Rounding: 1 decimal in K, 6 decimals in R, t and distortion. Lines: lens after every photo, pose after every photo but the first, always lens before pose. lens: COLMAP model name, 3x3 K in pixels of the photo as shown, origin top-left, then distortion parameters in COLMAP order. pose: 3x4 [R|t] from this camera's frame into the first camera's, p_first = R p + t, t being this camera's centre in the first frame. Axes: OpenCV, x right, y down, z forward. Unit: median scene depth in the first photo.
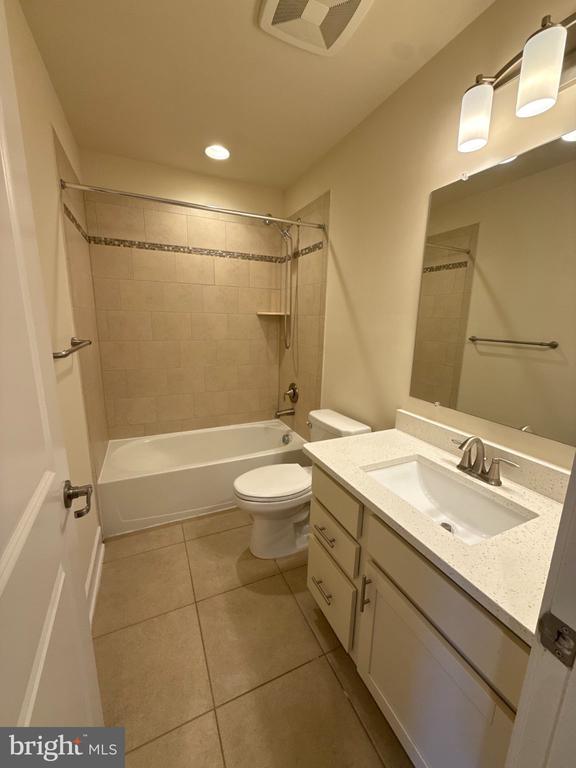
lens RADIAL K [[303.9, 0, 288.0], [0, 303.9, 384.0], [0, 0, 1]] dist [0.001970, 0.000361]
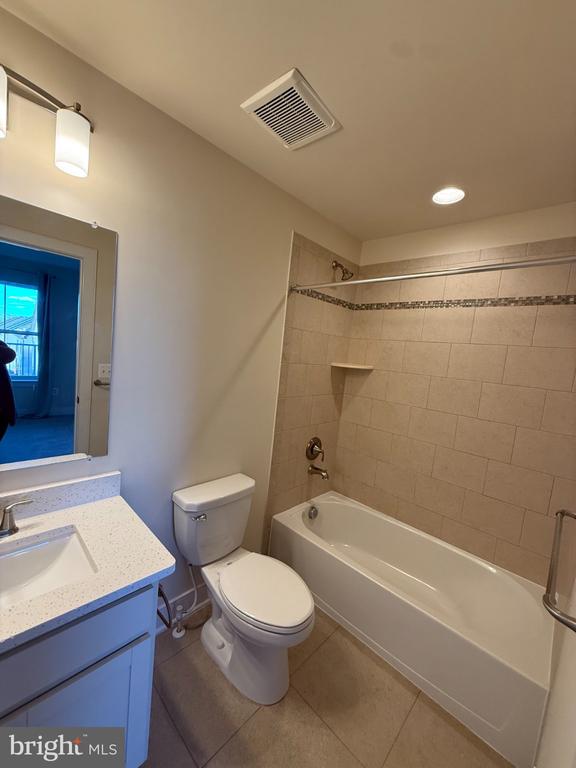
lens RADIAL K [[303.9, 0, 288.0], [0, 303.9, 384.0], [0, 0, 1]] dist [0.001970, 0.000361]
pose [[0.367184, 0.109237, -0.923712, 0.379283], [-0.284985, 0.958532, 0.000071, -0.077366], [0.885415, 0.263218, 0.383088, 0.304199]]
